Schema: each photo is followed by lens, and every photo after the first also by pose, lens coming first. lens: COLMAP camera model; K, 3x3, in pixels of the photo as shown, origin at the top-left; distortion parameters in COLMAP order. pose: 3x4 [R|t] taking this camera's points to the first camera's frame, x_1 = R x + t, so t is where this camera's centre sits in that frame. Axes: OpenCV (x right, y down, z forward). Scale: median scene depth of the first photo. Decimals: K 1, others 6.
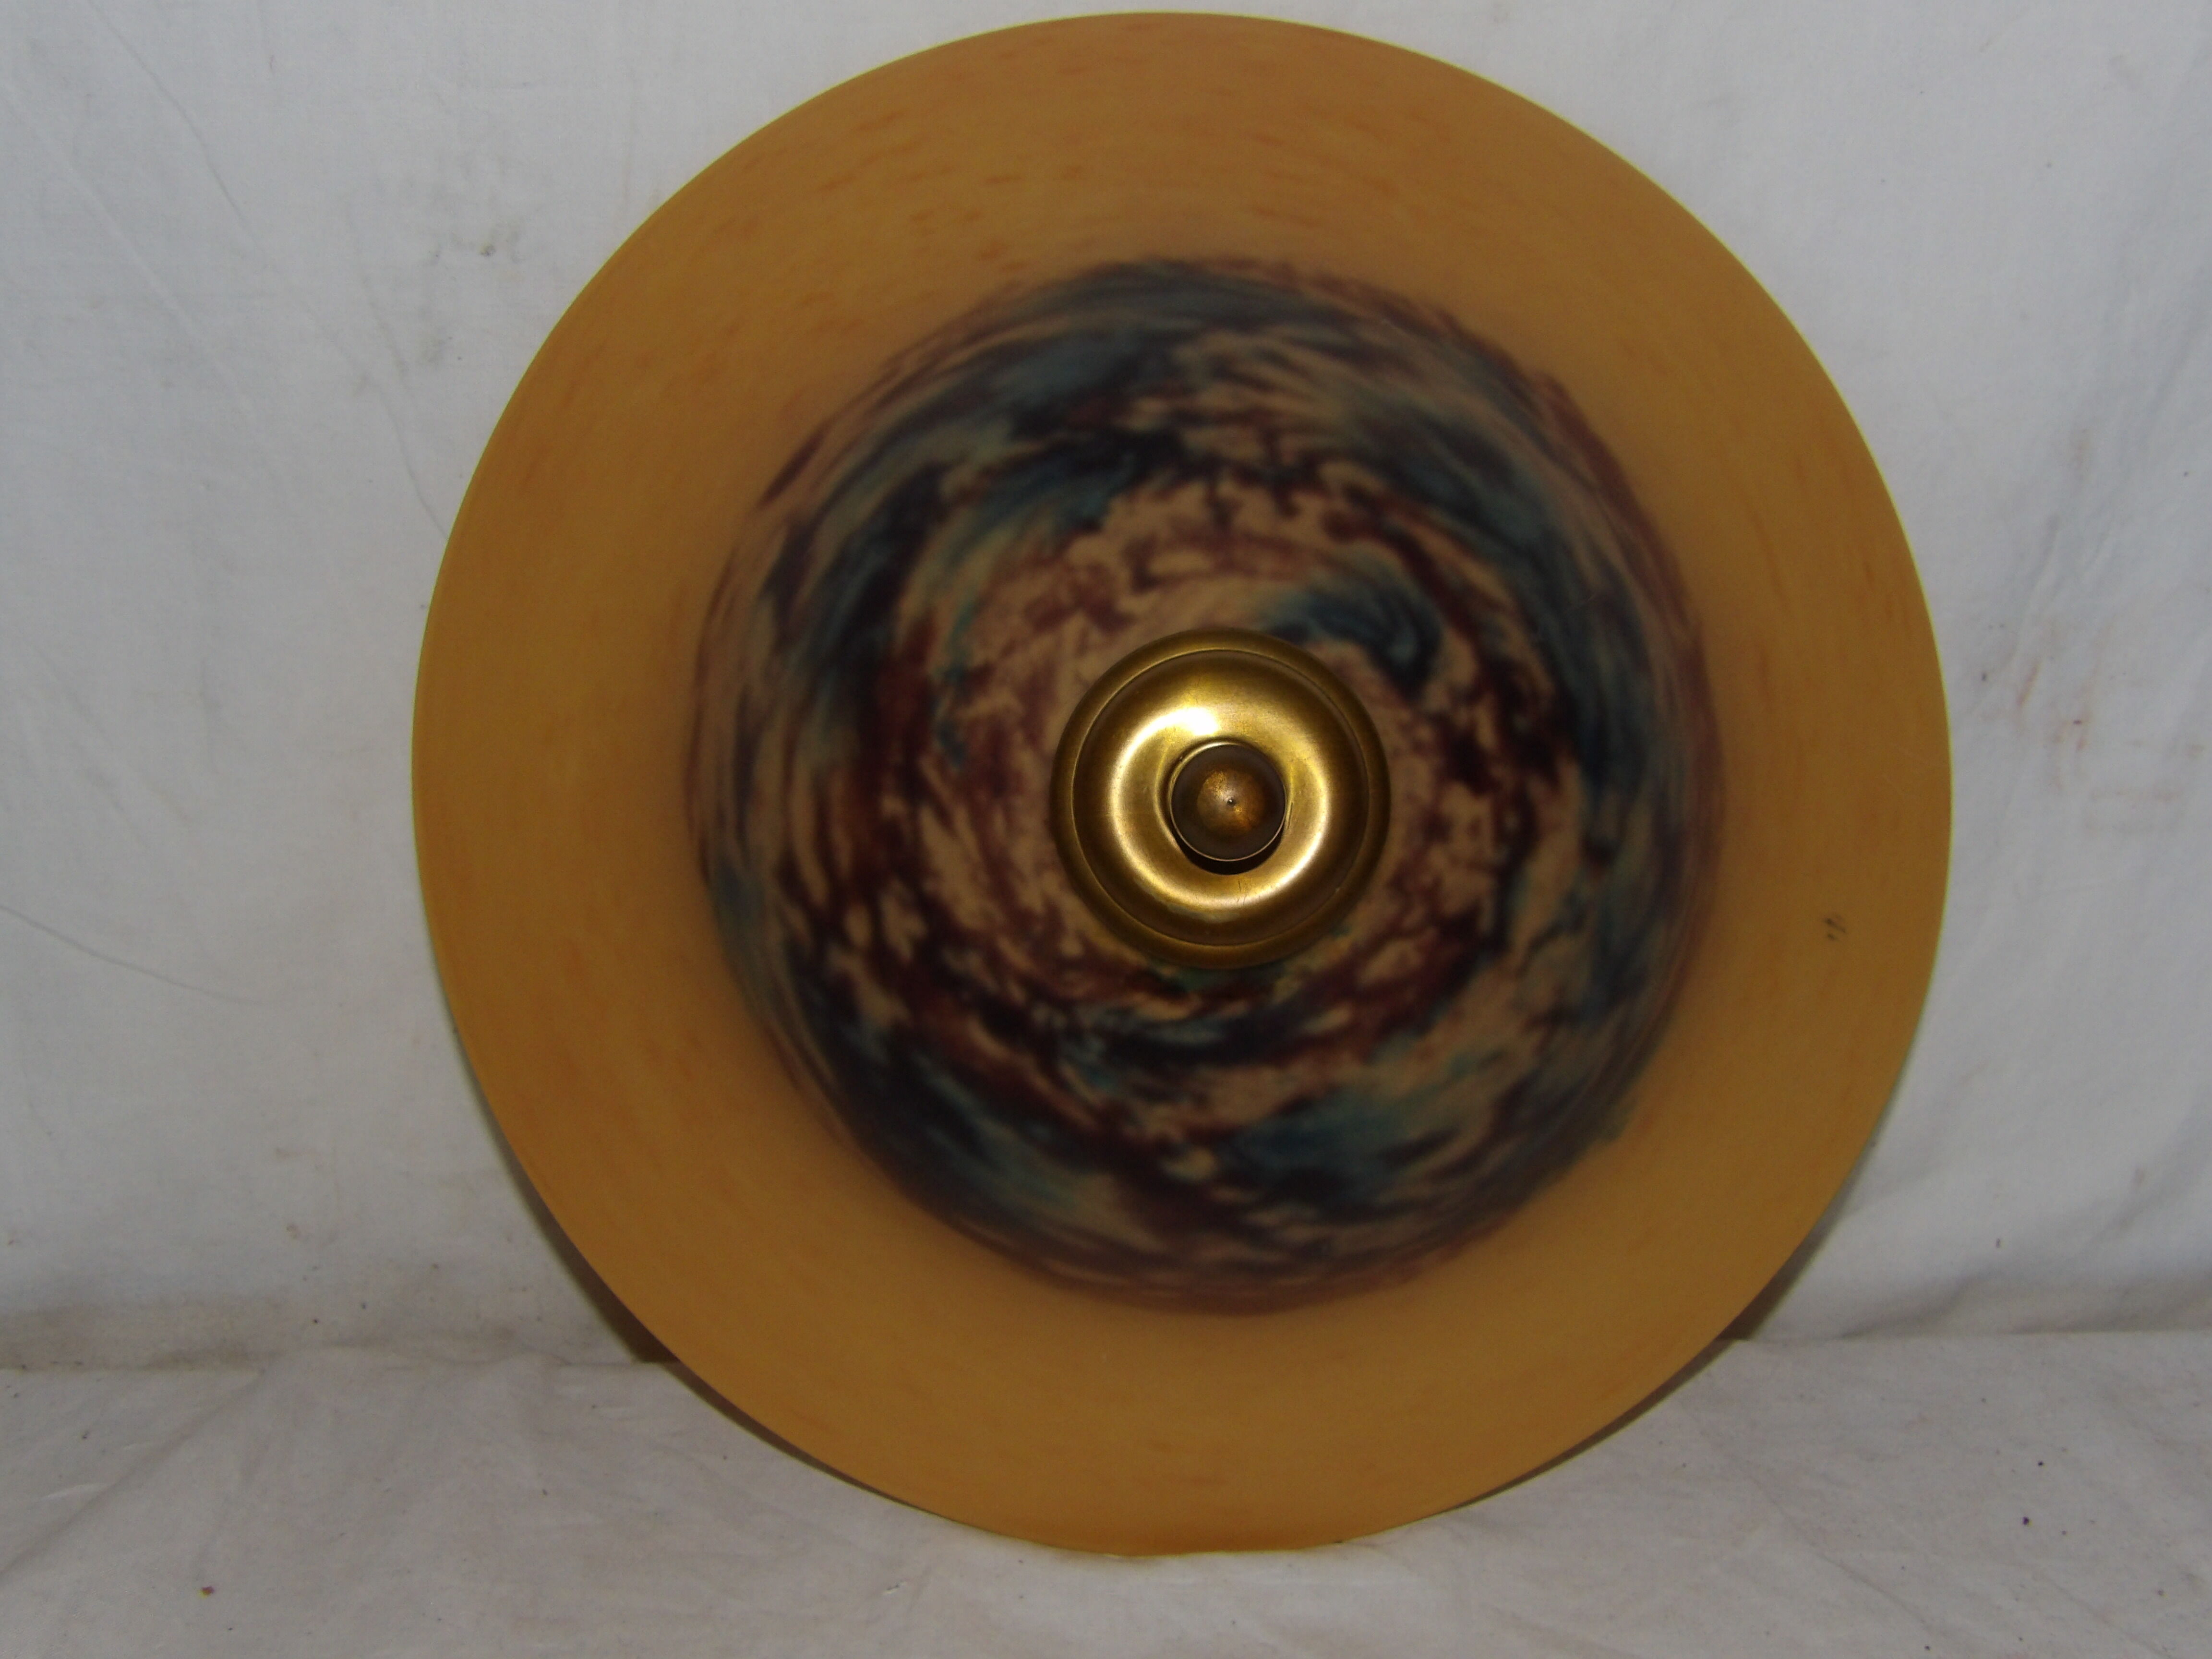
lens RADIAL K [[3180.8, 0, 1106.0], [0, 3180.8, 829.5], [0, 0, 1]] dist [0.040773, 0.013610]
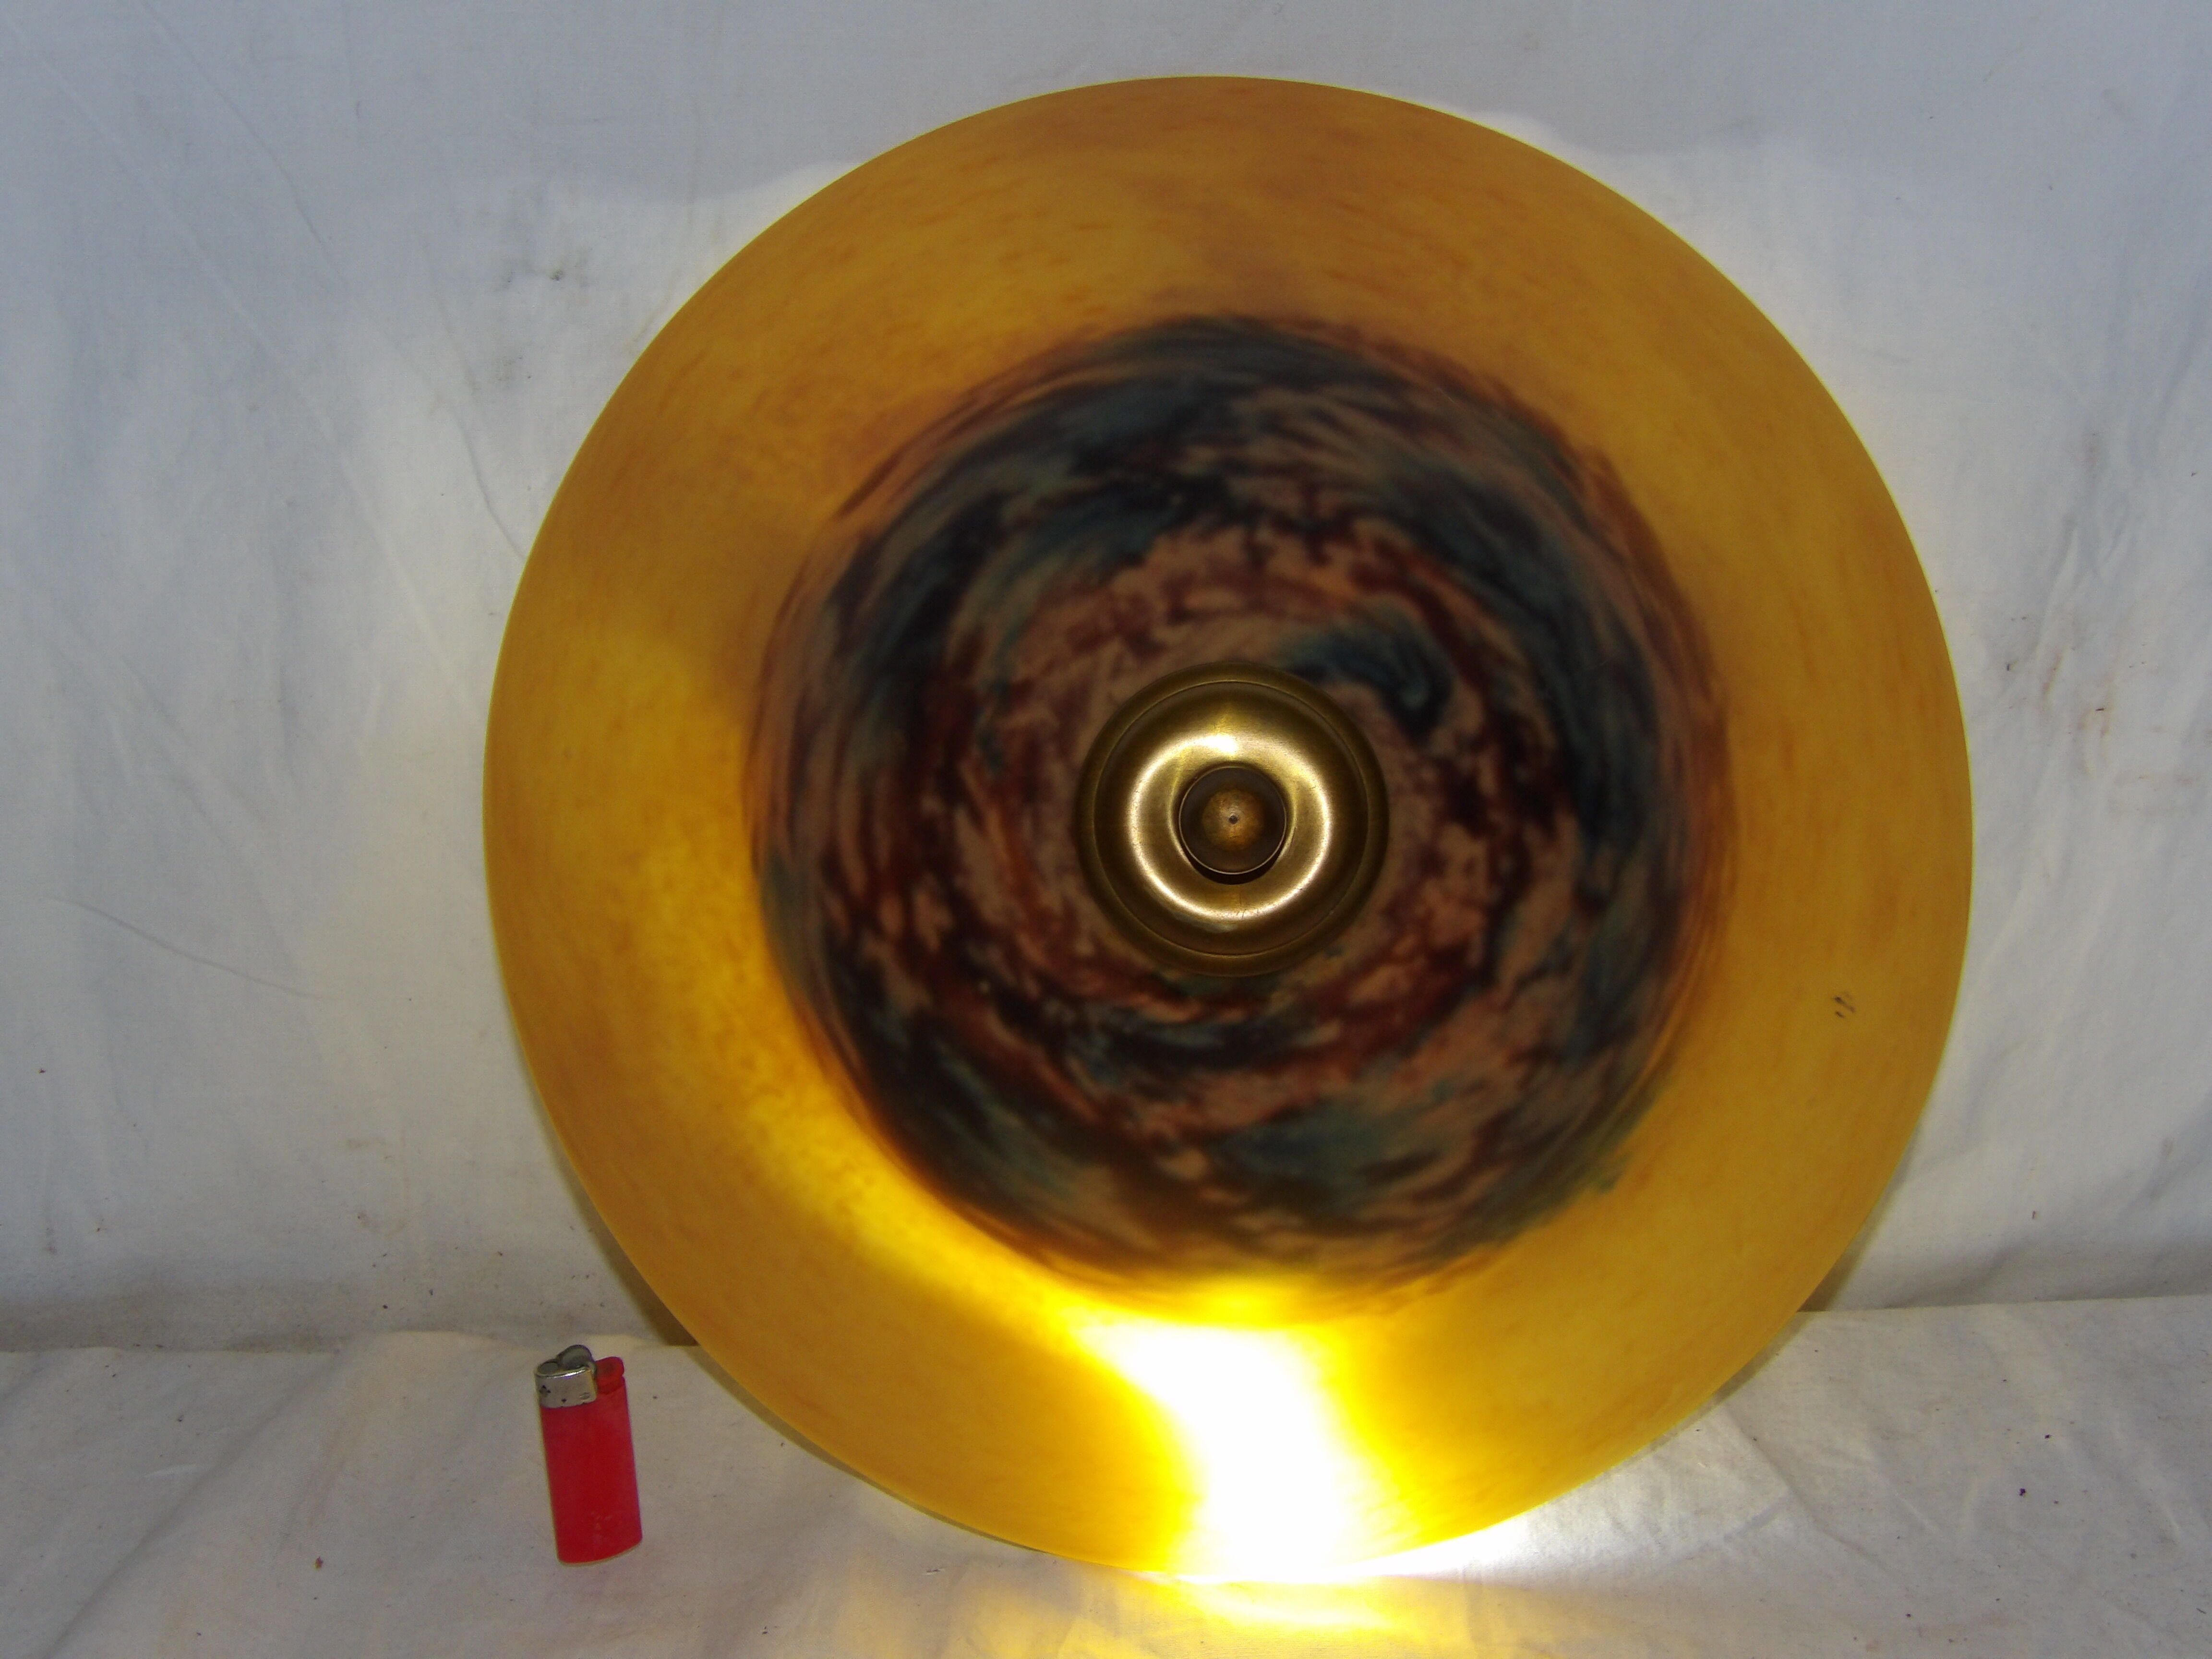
lens RADIAL K [[3790.9, 0, 1106.0], [0, 3790.9, 829.5], [0, 0, 1]] dist [-0.022704, -0.010977]
pose [[0.996176, 0.077514, -0.040316, 0.043956], [-0.078594, 0.996569, -0.025949, 0.029318], [0.038167, 0.029018, 0.998850, -0.276466]]
